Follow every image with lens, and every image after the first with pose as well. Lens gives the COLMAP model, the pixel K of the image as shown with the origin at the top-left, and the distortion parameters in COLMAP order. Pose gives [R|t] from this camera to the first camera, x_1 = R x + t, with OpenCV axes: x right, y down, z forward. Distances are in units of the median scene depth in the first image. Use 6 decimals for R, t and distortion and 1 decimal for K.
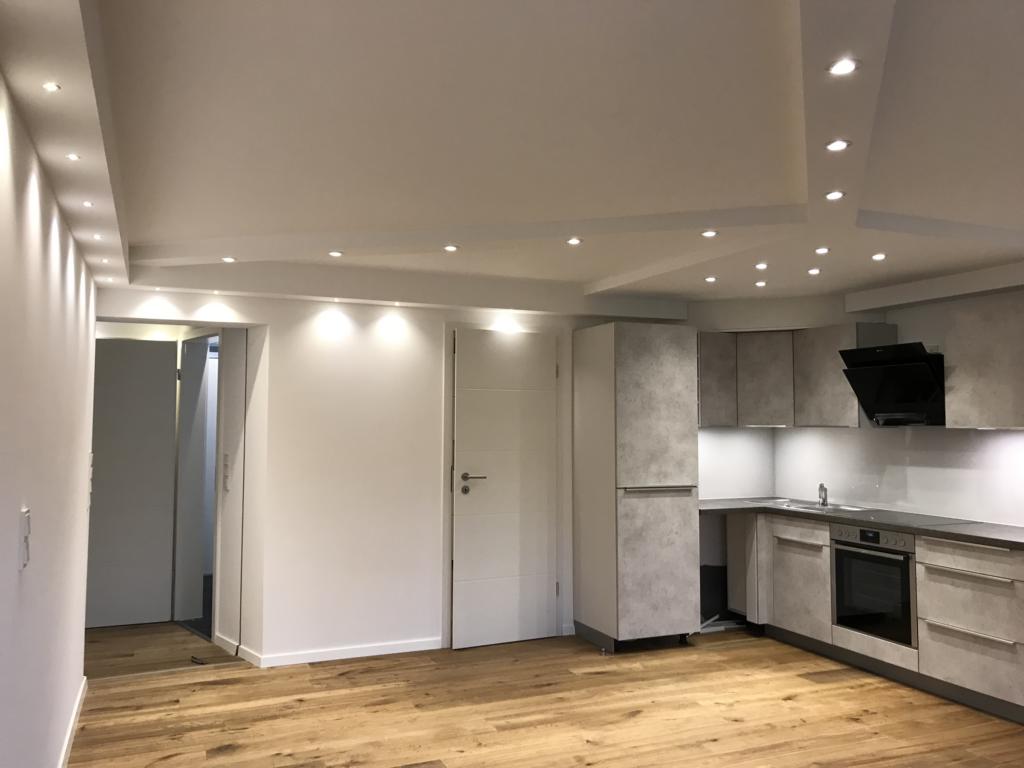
lens RADIAL K [[834.0, 0, 504.6], [0, 834.0, 381.2], [0, 0, 1]] dist [0.030358, -0.052767]
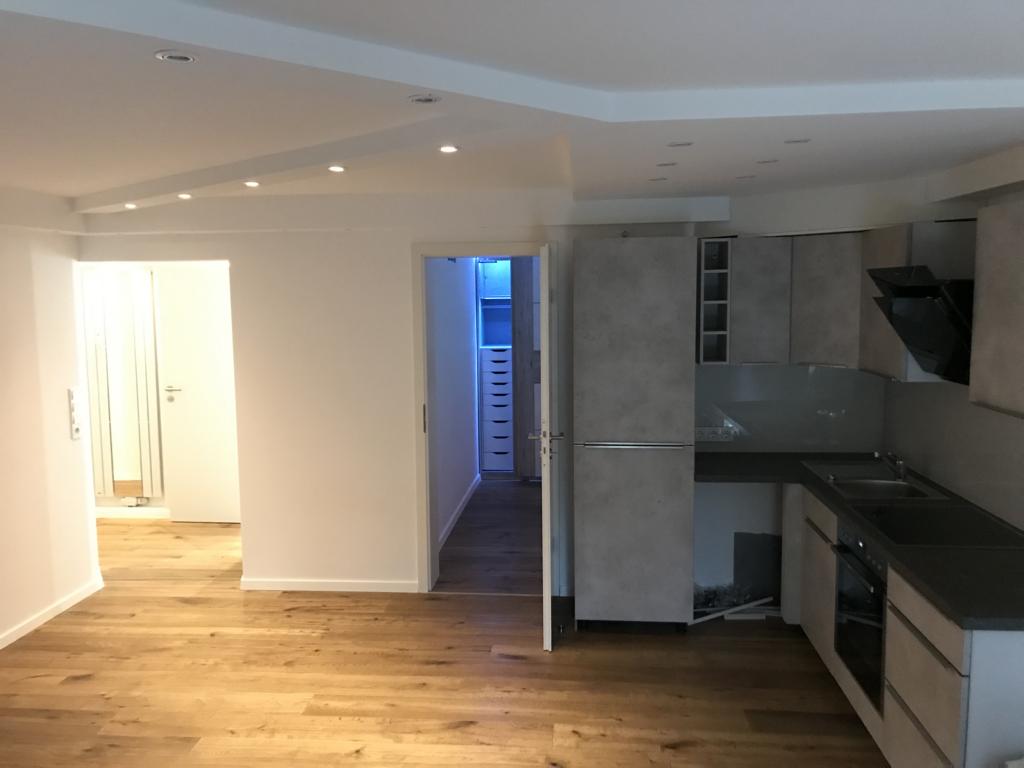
lens RADIAL K [[834.0, 0, 504.6], [0, 834.0, 381.2], [0, 0, 1]] dist [0.030358, -0.052767]
pose [[0.881293, 0.037089, -0.471113, 0.461717], [0.040569, 0.987297, 0.153617, -0.062400], [0.470826, -0.154494, 0.868593, 0.262852]]
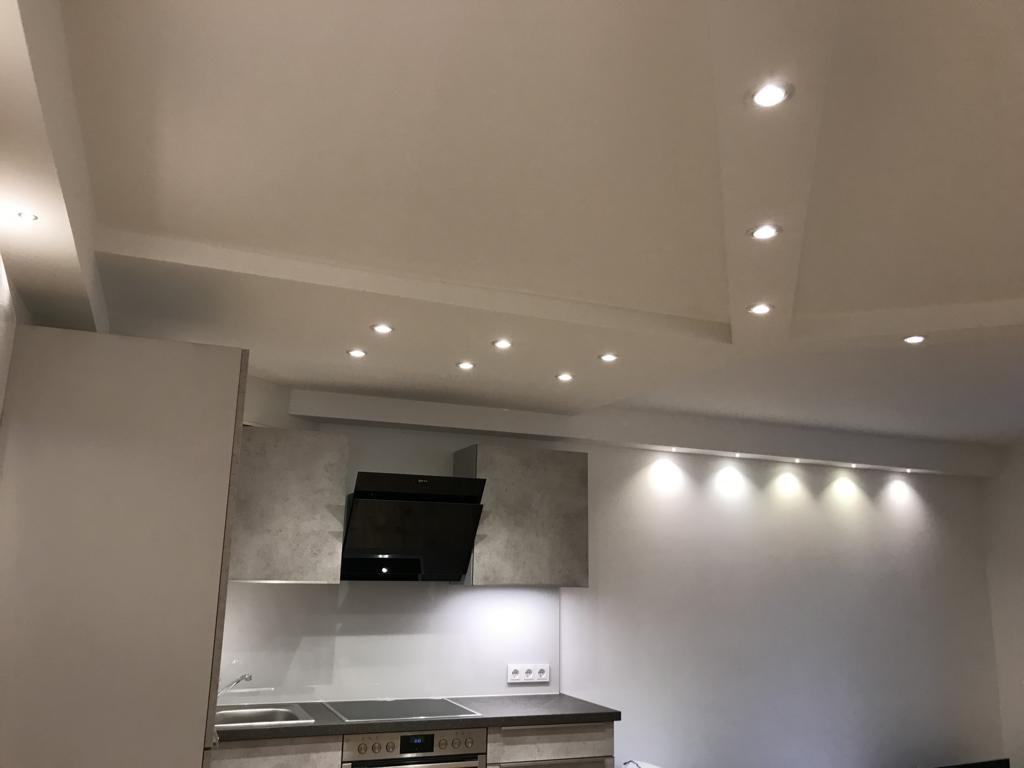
lens RADIAL K [[834.0, 0, 504.6], [0, 834.0, 381.2], [0, 0, 1]] dist [0.030358, -0.052767]
pose [[0.007423, 0.223832, 0.974599, -0.299222], [-0.069145, 0.972408, -0.222802, 0.037930], [-0.997579, -0.065734, 0.022695, 0.872197]]
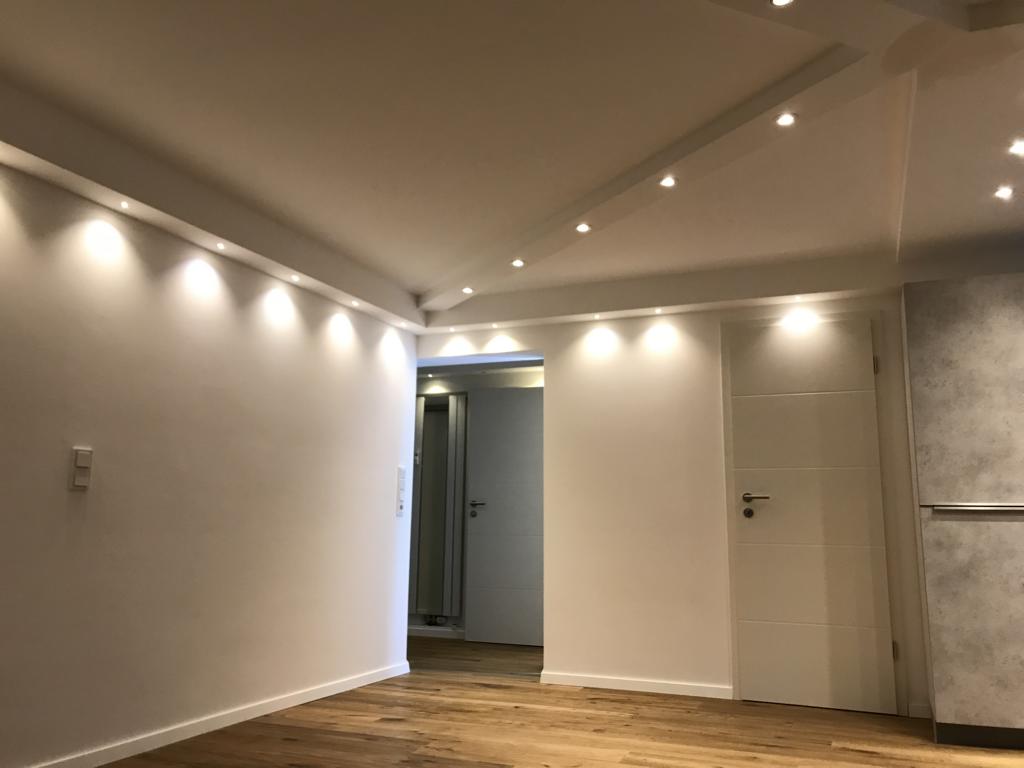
lens RADIAL K [[852.5, 0, 498.5], [0, 852.5, 378.3], [0, 0, 1]] dist [0.028013, -0.064543]
pose [[0.687673, -0.116914, -0.716546, 0.430065], [0.029164, 0.990601, -0.133640, 0.107029], [0.725435, 0.071003, 0.684619, 0.216200]]
